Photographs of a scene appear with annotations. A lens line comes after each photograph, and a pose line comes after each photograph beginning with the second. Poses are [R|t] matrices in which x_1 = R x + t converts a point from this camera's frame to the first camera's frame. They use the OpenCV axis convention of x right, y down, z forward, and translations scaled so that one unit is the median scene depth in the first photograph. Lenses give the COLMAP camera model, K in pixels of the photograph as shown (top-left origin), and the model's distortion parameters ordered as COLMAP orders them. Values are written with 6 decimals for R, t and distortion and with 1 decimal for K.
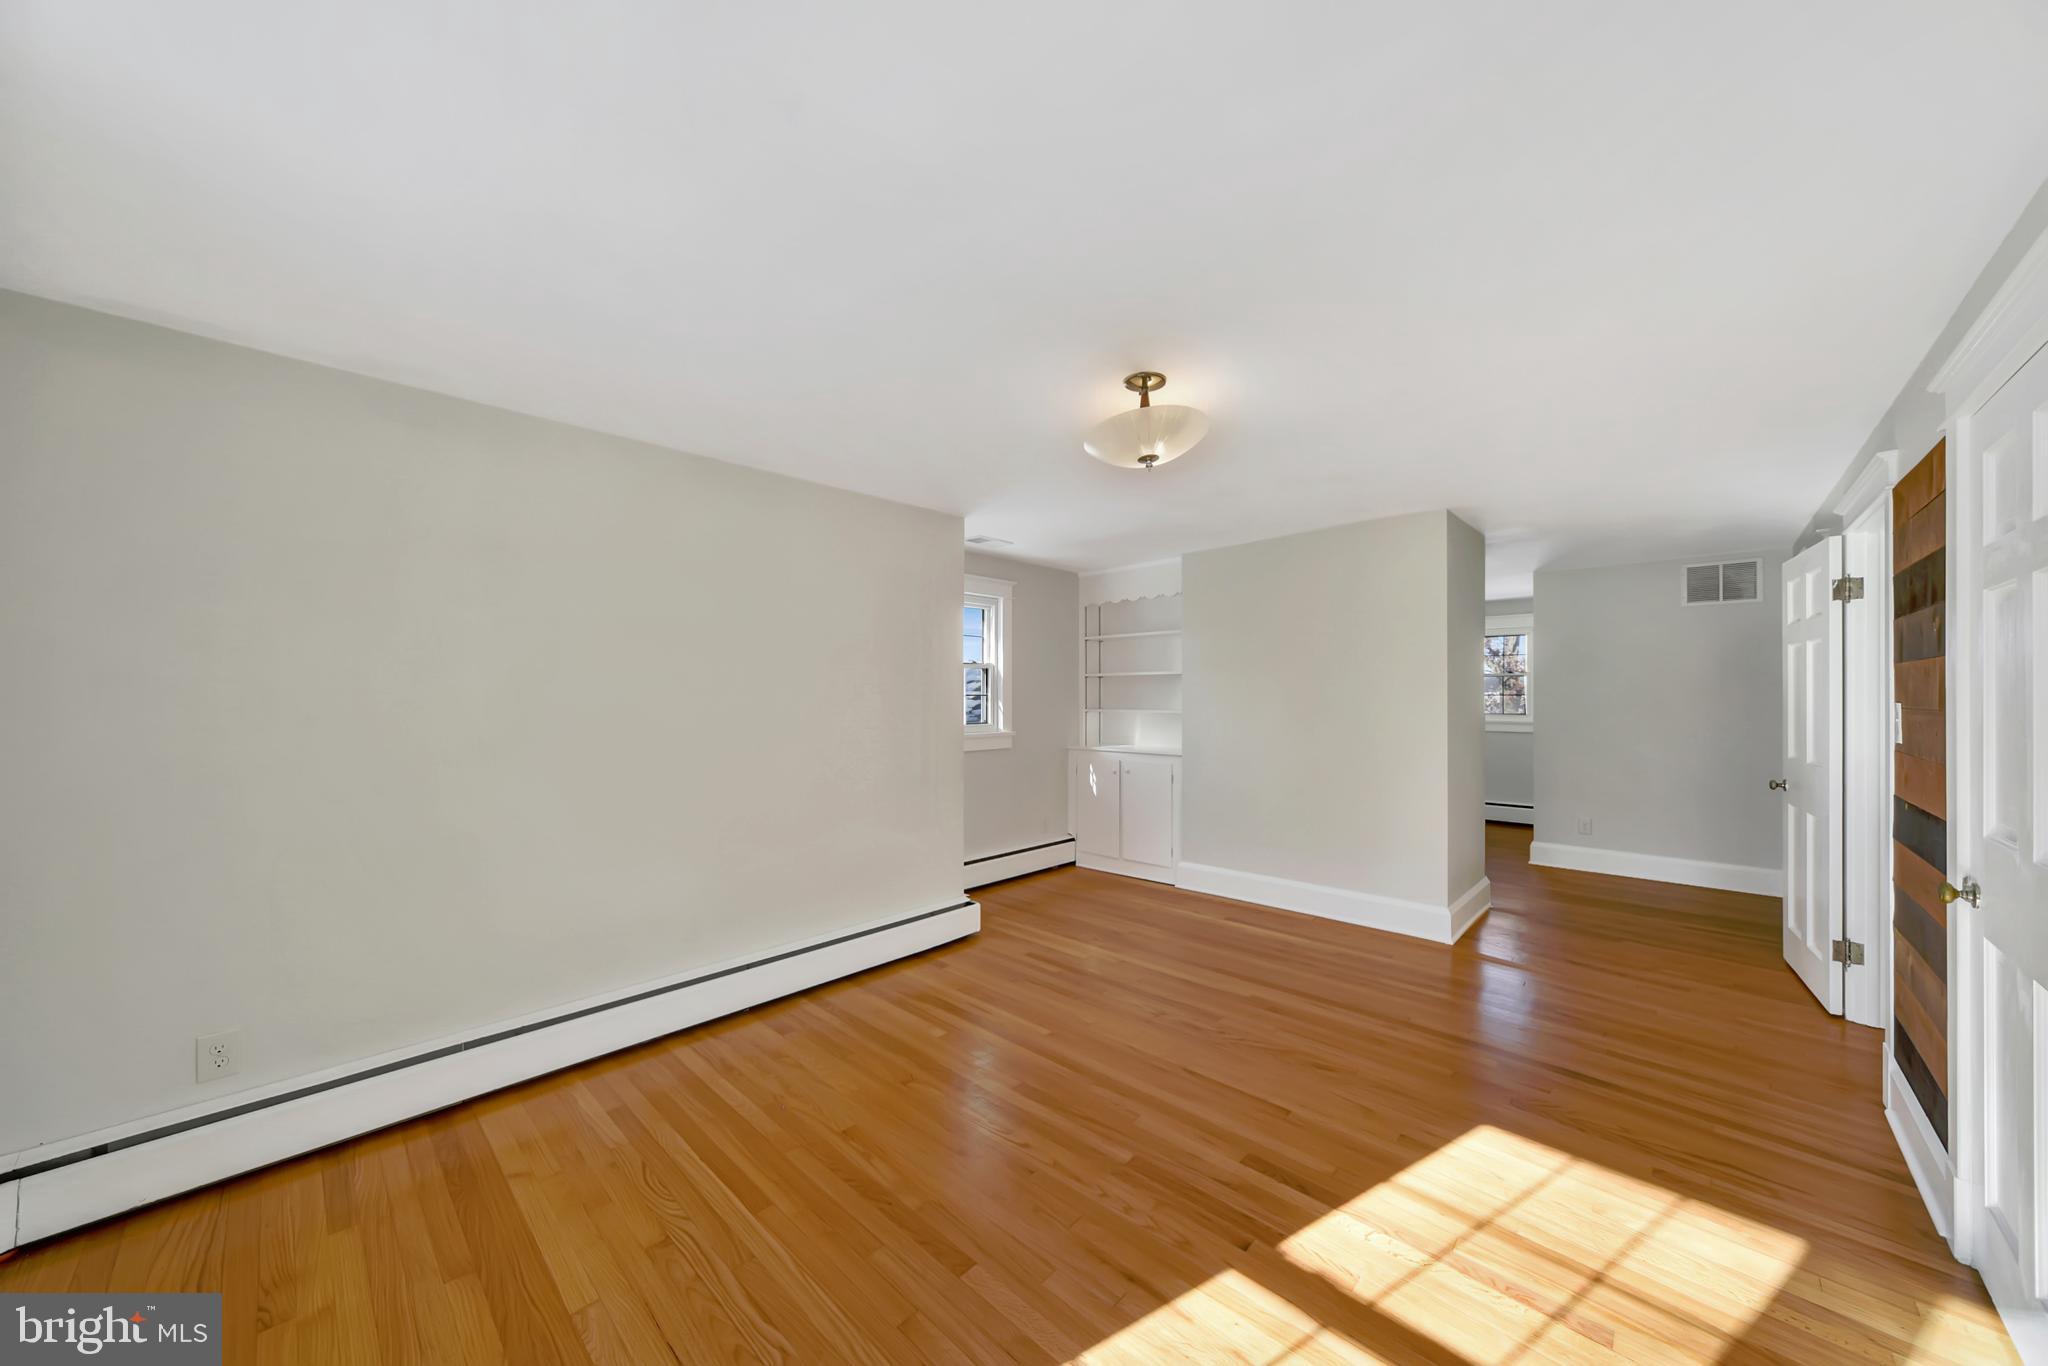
lens RADIAL K [[716.3, 0, 1012.9], [0, 716.3, 695.1], [0, 0, 1]] dist [0.005649, -0.000275]
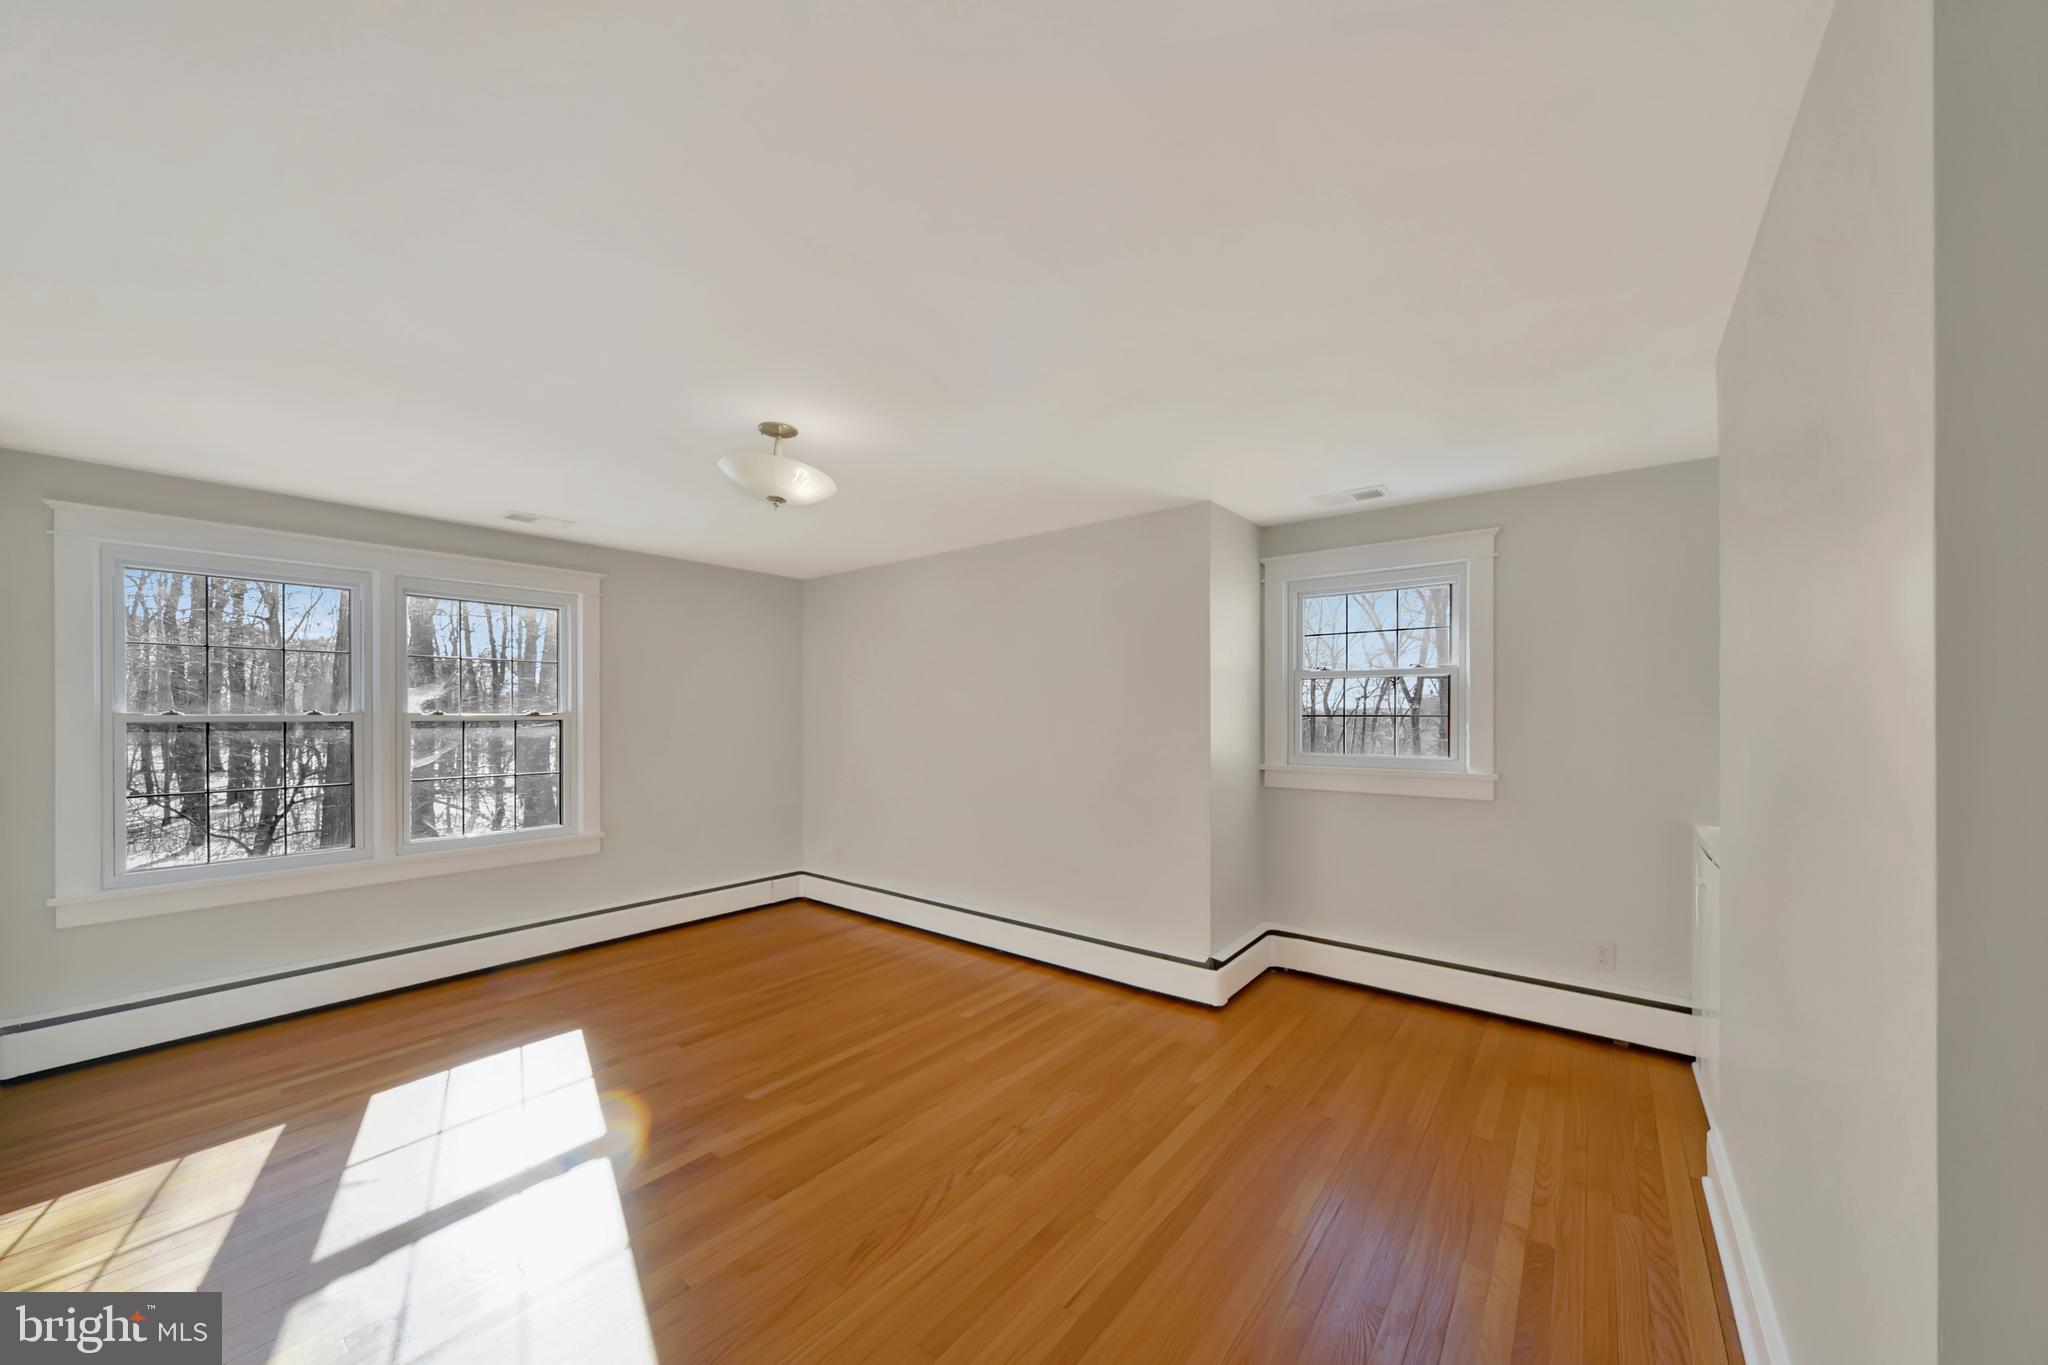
lens RADIAL K [[716.3, 0, 1013.9], [0, 716.3, 691.7], [0, 0, 1]] dist [0.005649, -0.000275]
pose [[0.084223, -0.029536, -0.996009, 0.940807], [0.005815, 0.999558, -0.029150, -0.006378], [0.996430, -0.003336, 0.084358, 0.879854]]
